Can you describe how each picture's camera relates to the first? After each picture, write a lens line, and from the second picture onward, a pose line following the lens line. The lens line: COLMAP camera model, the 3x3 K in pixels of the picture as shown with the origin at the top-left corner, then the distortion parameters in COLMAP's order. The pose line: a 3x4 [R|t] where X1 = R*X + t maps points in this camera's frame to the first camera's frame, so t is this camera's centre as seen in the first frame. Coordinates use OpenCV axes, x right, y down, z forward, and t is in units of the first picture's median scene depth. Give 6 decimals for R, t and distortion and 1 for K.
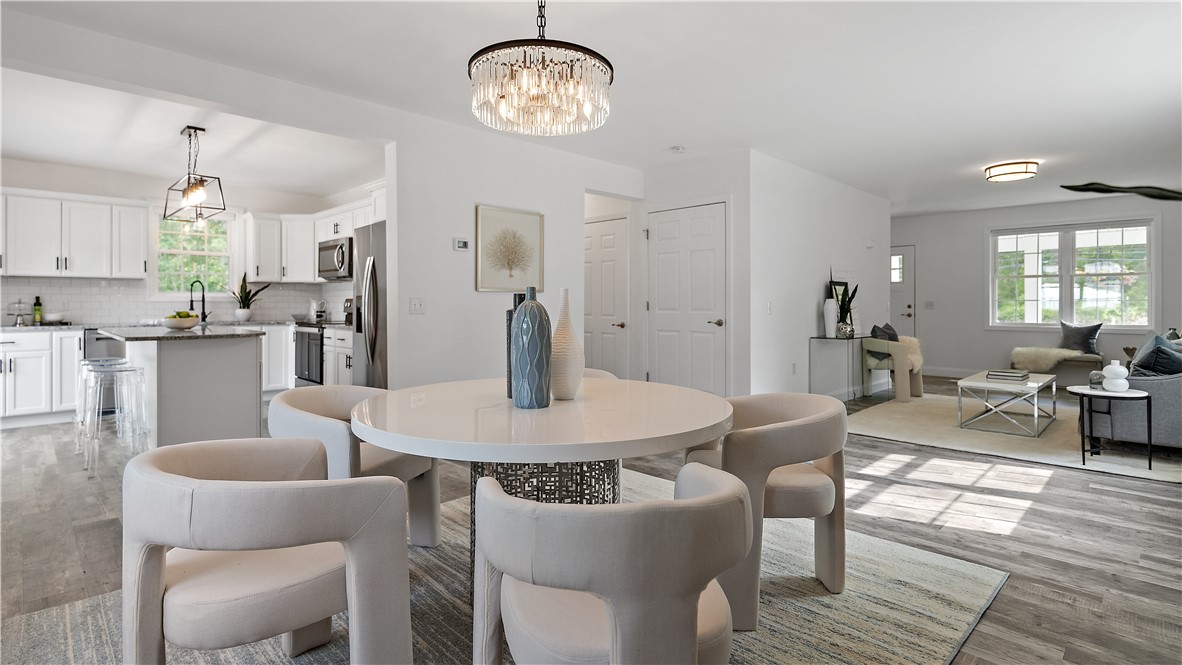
lens RADIAL K [[570.0, 0, 588.2], [0, 570.0, 315.4], [0, 0, 1]] dist [0.017708, 0.000055]
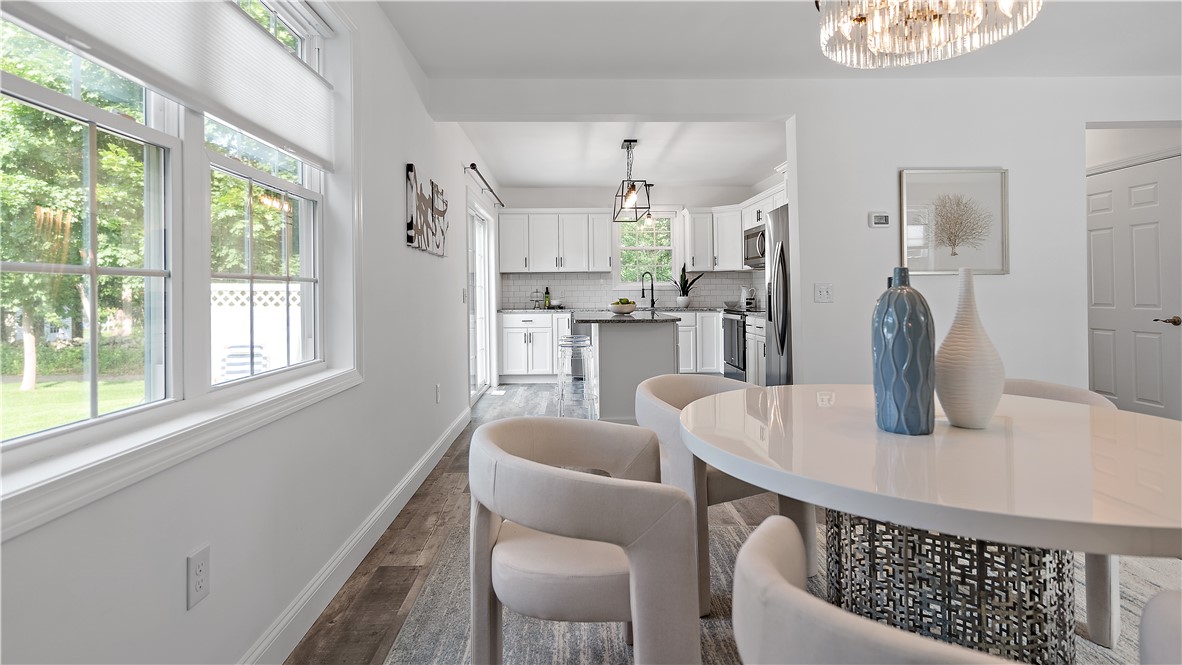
lens RADIAL K [[585.5, 0, 588.2], [0, 585.5, 289.0], [0, 0, 1]] dist [0.001107, 0.000307]
pose [[0.723452, -0.009012, -0.690316, 0.064088], [-0.006741, 0.999775, -0.020115, -0.002183], [0.690342, 0.019206, 0.723228, 0.086190]]
